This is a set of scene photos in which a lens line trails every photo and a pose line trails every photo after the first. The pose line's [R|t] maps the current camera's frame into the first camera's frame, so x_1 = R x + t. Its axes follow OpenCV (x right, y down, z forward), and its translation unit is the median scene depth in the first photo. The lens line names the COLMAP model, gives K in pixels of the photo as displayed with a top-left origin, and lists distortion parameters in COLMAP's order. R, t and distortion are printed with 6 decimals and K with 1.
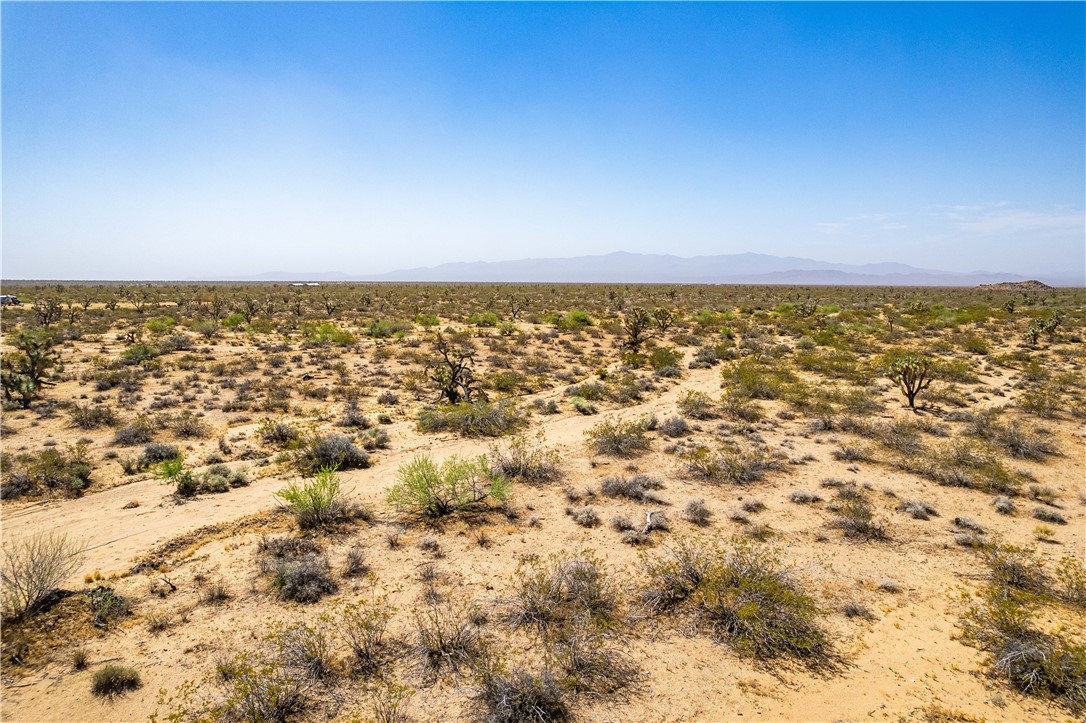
lens RADIAL K [[694.1, 0, 546.2], [0, 694.1, 354.4], [0, 0, 1]] dist [-0.080713, 0.071847]
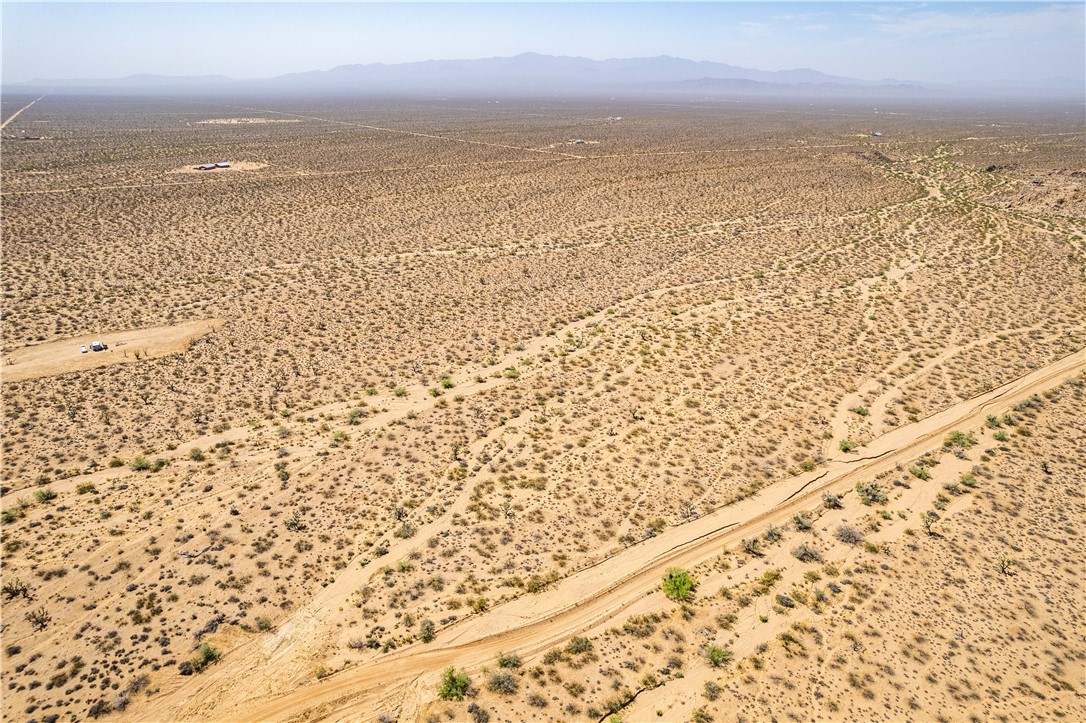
lens RADIAL K [[694.1, 0, 546.7], [0, 694.1, 363.4], [0, 0, 1]] dist [-0.080713, 0.071847]
pose [[0.991843, -0.042687, 0.120104, 0.241511], [0.007532, 0.960239, 0.279079, -1.639982], [-0.127242, -0.275897, 0.952728, -2.339164]]
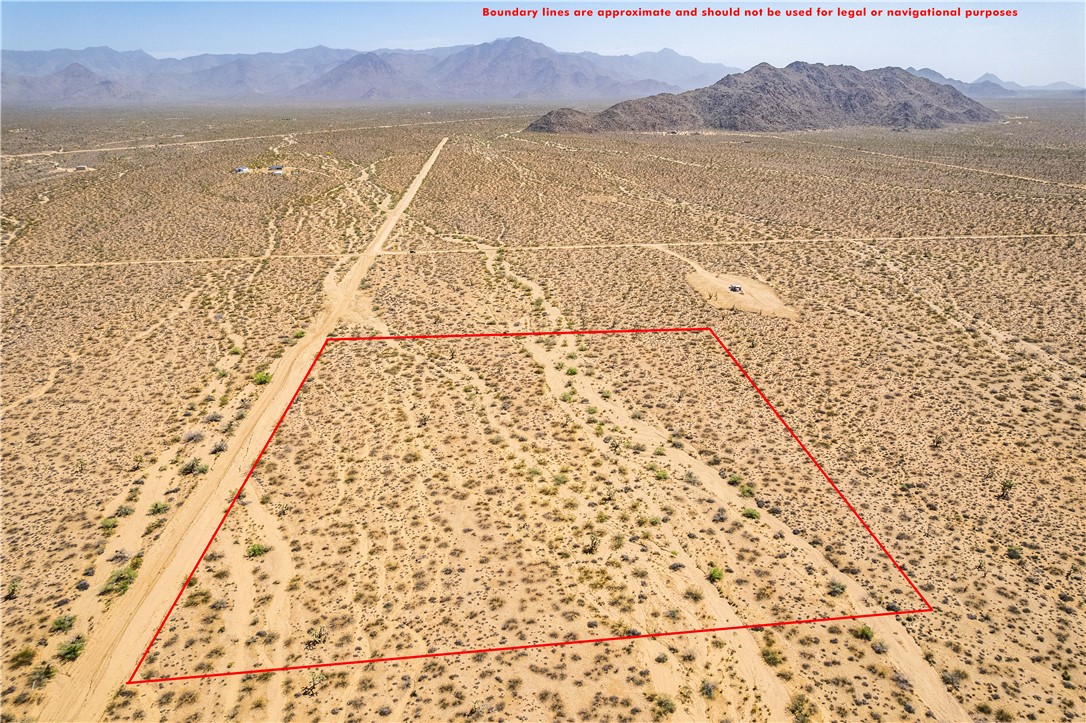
lens RADIAL K [[694.1, 0, 547.7], [0, 694.1, 364.1], [0, 0, 1]] dist [-0.080713, 0.071847]
pose [[-0.361090, 0.350229, -0.864265, 5.037796], [-0.091774, 0.908949, 0.406680, -2.442805], [0.928004, 0.226166, -0.296071, 3.913755]]
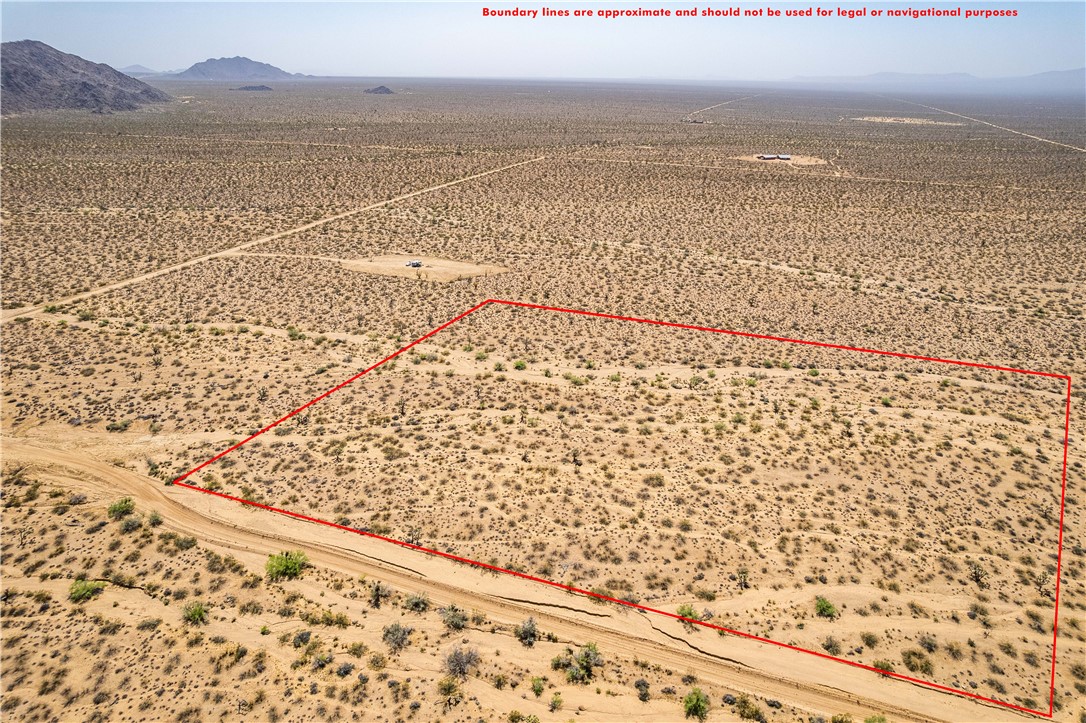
lens RADIAL K [[694.1, 0, 546.5], [0, 694.1, 361.2], [0, 0, 1]] dist [-0.080713, 0.071847]
pose [[0.688715, 0.289657, -0.664659, 3.691861], [-0.090498, 0.943904, 0.317578, -1.809993], [0.719362, -0.158570, 0.676294, -0.911303]]
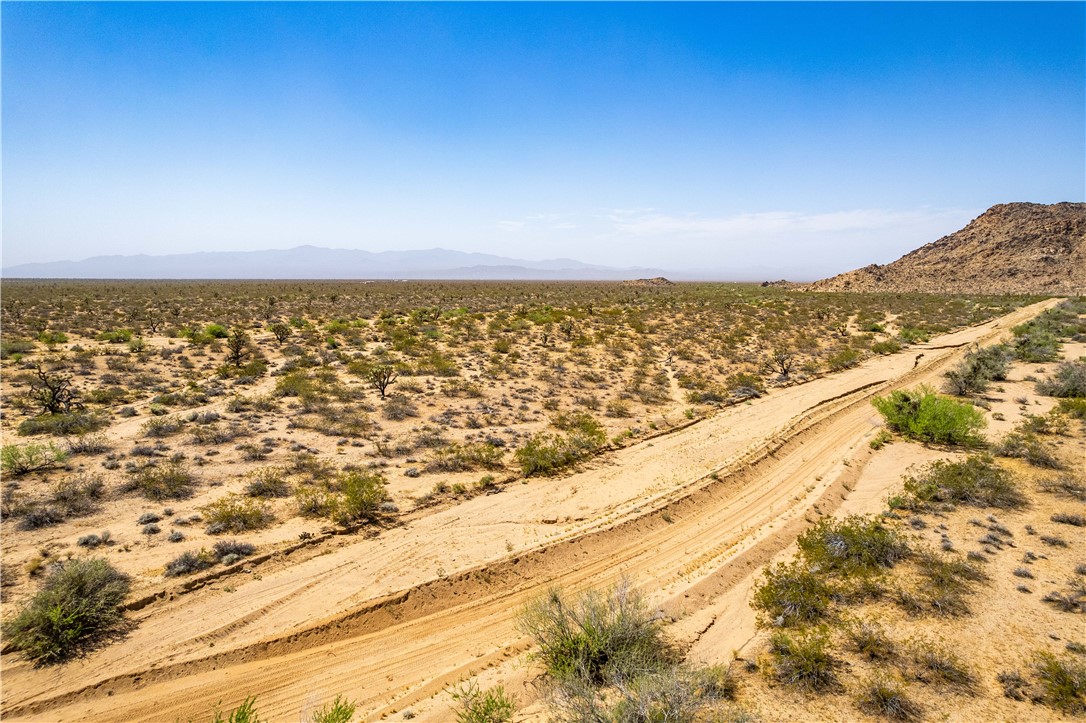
lens RADIAL K [[694.1, 0, 547.0], [0, 694.1, 358.4], [0, 0, 1]] dist [-0.080713, 0.071847]
pose [[0.905377, -0.048267, 0.421856, 0.157148], [0.042881, 0.998832, 0.022253, -0.025234], [-0.422437, -0.002058, 0.906390, -0.534965]]
